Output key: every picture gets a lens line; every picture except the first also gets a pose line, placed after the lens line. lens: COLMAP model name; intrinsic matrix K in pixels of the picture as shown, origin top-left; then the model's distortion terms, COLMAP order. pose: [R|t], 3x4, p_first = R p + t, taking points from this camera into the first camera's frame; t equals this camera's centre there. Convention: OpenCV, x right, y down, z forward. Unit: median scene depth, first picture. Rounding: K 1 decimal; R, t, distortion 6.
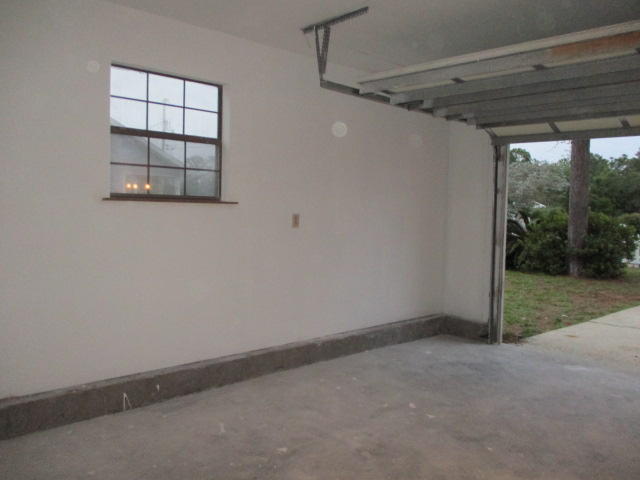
lens RADIAL K [[540.1, 0, 328.3], [0, 540.1, 238.7], [0, 0, 1]] dist [-0.038773, 0.000358]
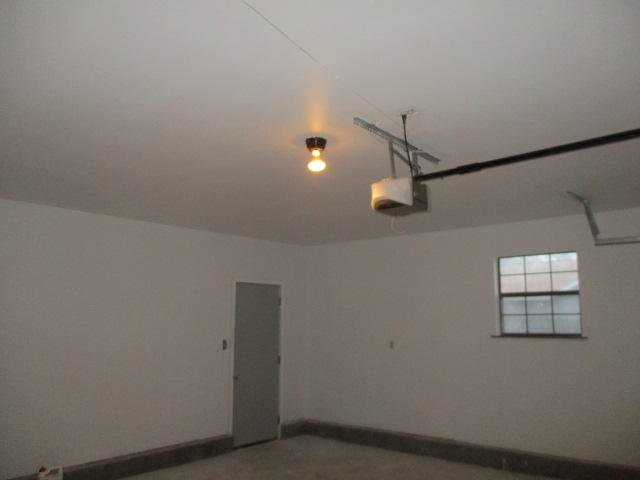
lens RADIAL K [[540.1, 0, 328.3], [0, 540.1, 238.7], [0, 0, 1]] dist [-0.038773, 0.000358]
pose [[0.125065, -0.175593, -0.976486, 1.152675], [-0.053398, 0.981596, -0.183351, -0.035737], [0.990711, 0.075074, 0.113386, 0.235591]]
